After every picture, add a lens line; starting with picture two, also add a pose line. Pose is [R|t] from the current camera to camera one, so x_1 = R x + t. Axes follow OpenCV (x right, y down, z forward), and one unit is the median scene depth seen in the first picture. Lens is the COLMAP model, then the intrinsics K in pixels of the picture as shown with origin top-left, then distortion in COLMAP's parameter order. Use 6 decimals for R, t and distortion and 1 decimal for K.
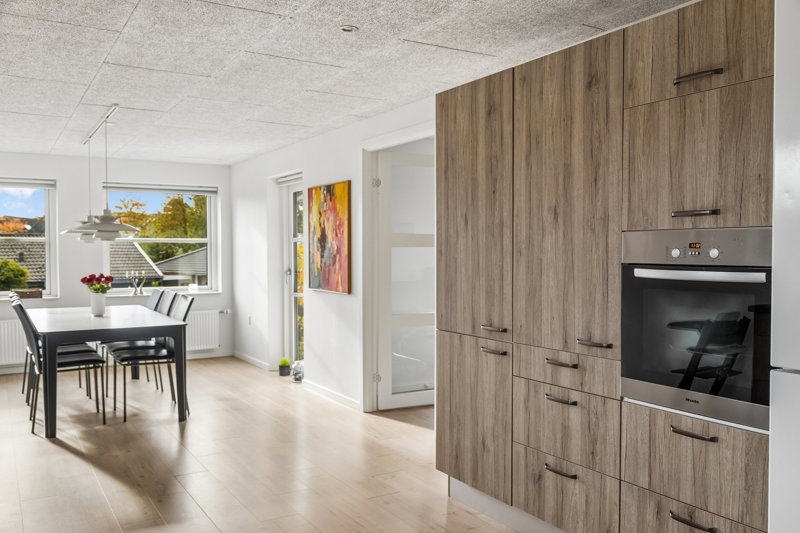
lens RADIAL K [[684.1, 0, 398.6], [0, 684.1, 270.3], [0, 0, 1]] dist [-0.011971, -0.002961]
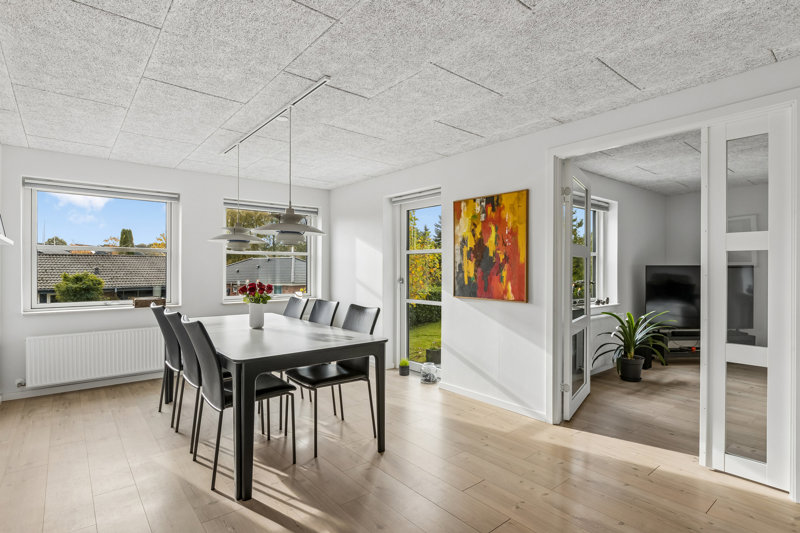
lens RADIAL K [[409.2, 0, 400.0], [0, 409.2, 266.5], [0, 0, 1]] dist [-0.002261, -0.000109]
pose [[0.988865, 0.005644, 0.148711, -0.623430], [-0.000436, 0.999386, -0.035032, 0.005501], [-0.148817, 0.034577, 0.988260, 0.788592]]
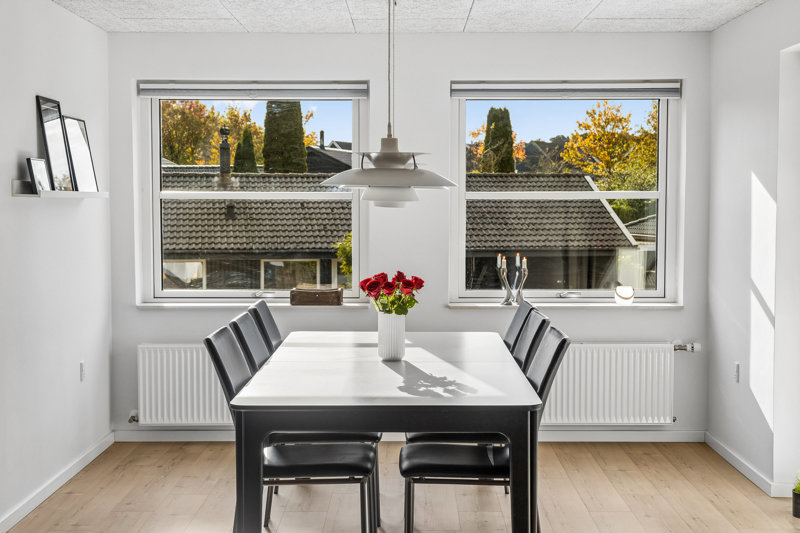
lens RADIAL K [[1189.8, 0, 400.0], [0, 1189.8, 285.4], [0, 0, 1]] dist [0.038307, 0.054382]
pose [[0.854452, 0.040132, -0.517979, -0.003718], [-0.016668, 0.998616, 0.049875, -0.052228], [0.519264, -0.033982, 0.853938, 0.541659]]
